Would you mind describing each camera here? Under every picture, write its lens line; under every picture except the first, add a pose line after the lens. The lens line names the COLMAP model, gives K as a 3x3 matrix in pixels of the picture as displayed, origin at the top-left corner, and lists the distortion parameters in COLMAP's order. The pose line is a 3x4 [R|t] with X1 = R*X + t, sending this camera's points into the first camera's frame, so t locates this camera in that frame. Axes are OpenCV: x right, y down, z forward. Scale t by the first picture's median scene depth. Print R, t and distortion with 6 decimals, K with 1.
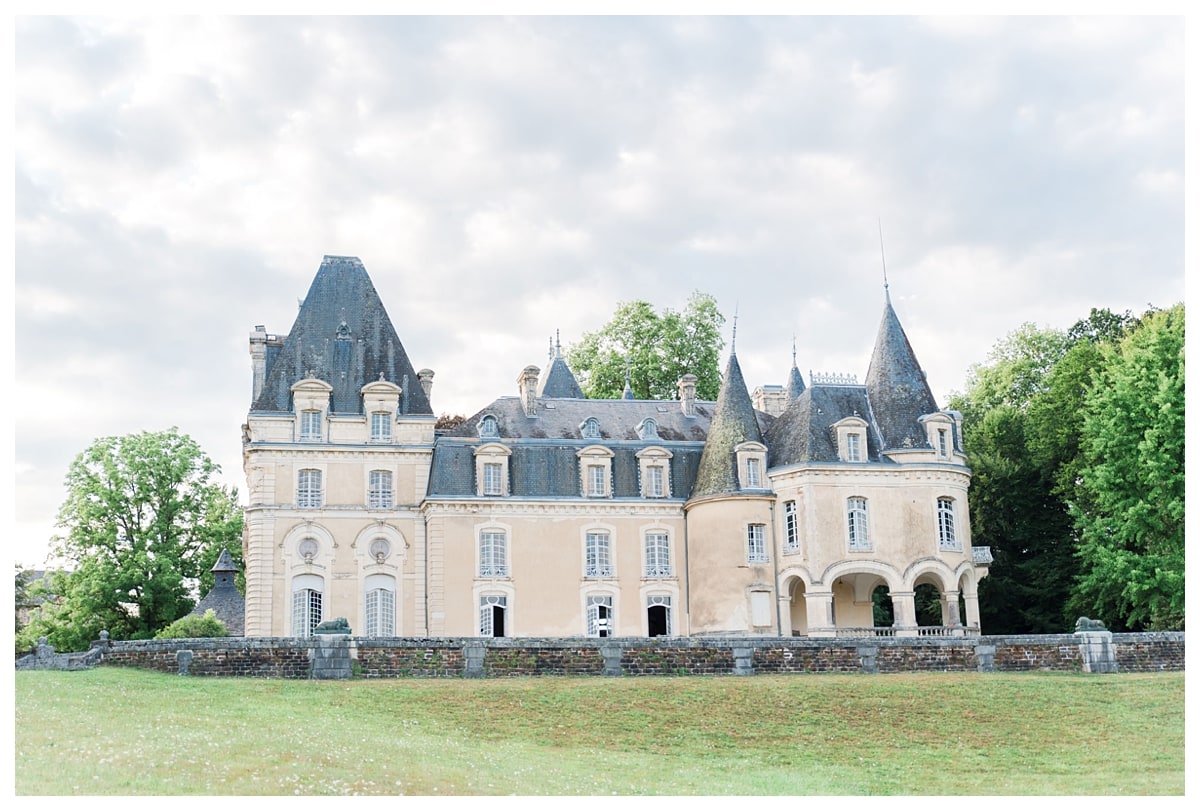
lens RADIAL K [[1365.6, 0, 600.0], [0, 1365.6, 405.5], [0, 0, 1]] dist [-0.022578, 0.011961]
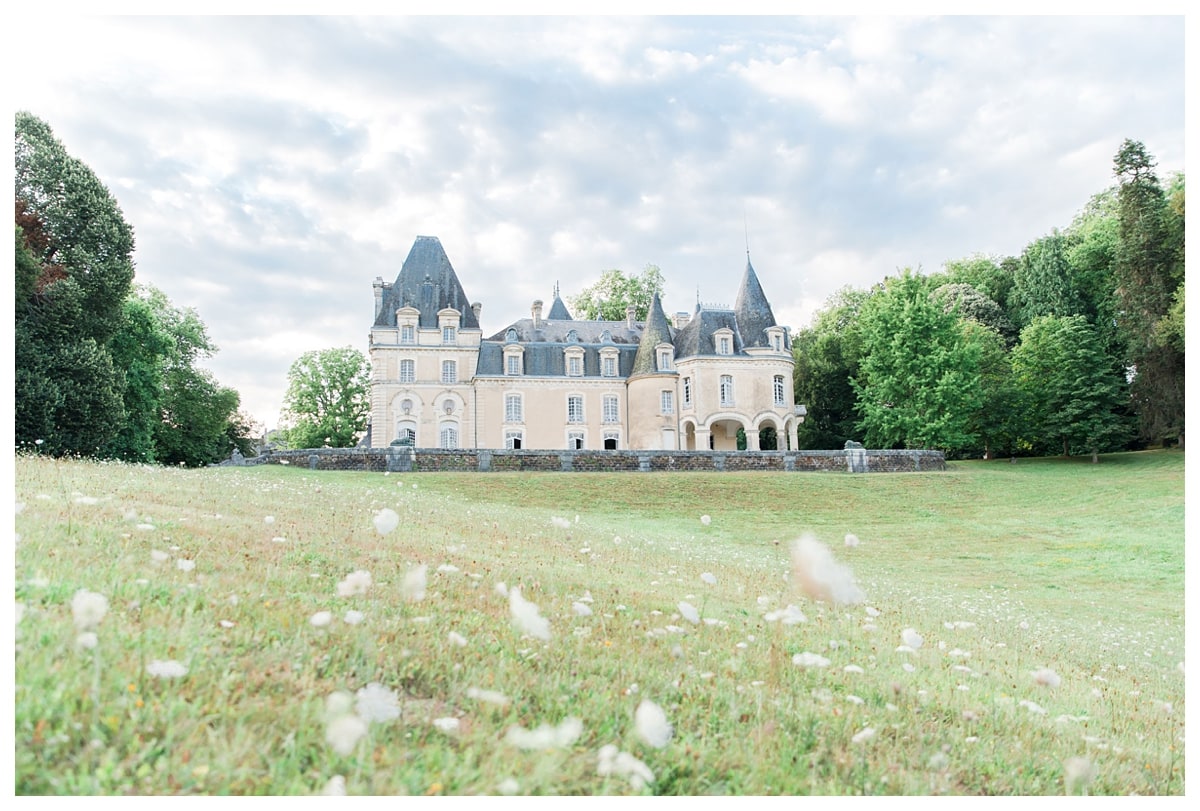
lens RADIAL K [[778.6, 0, 600.0], [0, 778.6, 405.5], [0, 0, 1]] dist [-0.015984, 0.003509]
pose [[0.999863, -0.000522, -0.016519, 0.046162], [0.001861, 0.996700, 0.081150, 0.025185], [0.016423, -0.081169, 0.996565, 0.024320]]
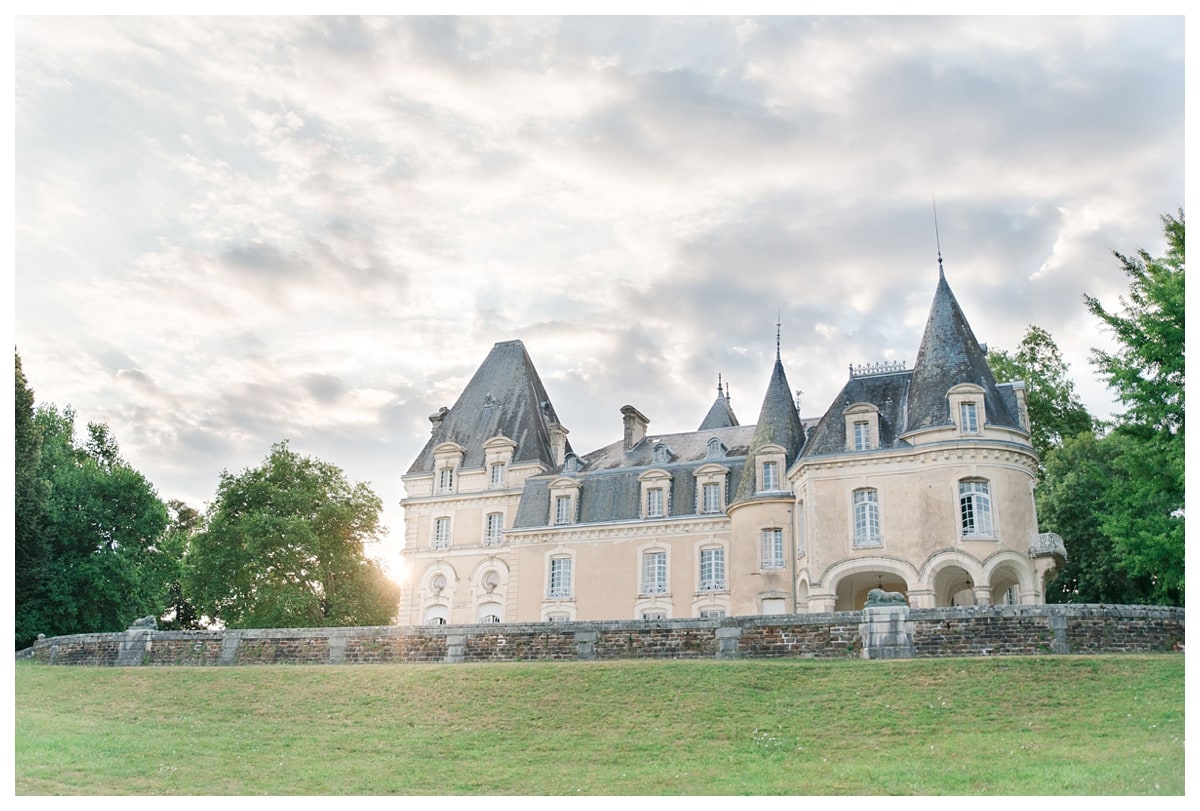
lens RADIAL K [[1105.4, 0, 600.0], [0, 1105.4, 405.5], [0, 0, 1]] dist [-0.020862, 0.003852]
pose [[0.807721, -0.152986, -0.569370, 0.466545], [0.093413, 0.986756, -0.132617, 0.092247], [0.582118, 0.053931, 0.811314, 0.293846]]
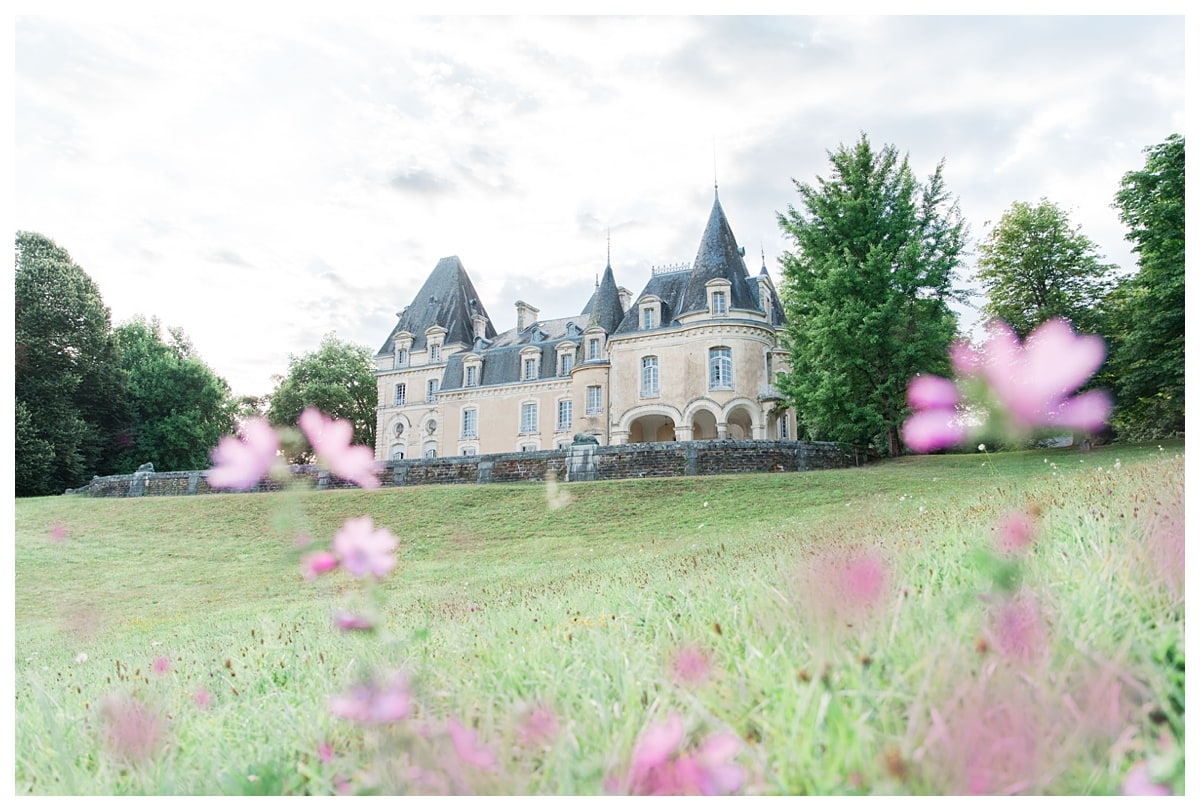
lens RADIAL K [[778.6, 0, 600.0], [0, 778.6, 405.5], [0, 0, 1]] dist [-0.015984, 0.003509]
pose [[0.775975, -0.095956, -0.623423, 0.596365], [0.129295, 0.991571, 0.008314, 0.099316], [0.617370, -0.087057, 0.781841, 0.388999]]
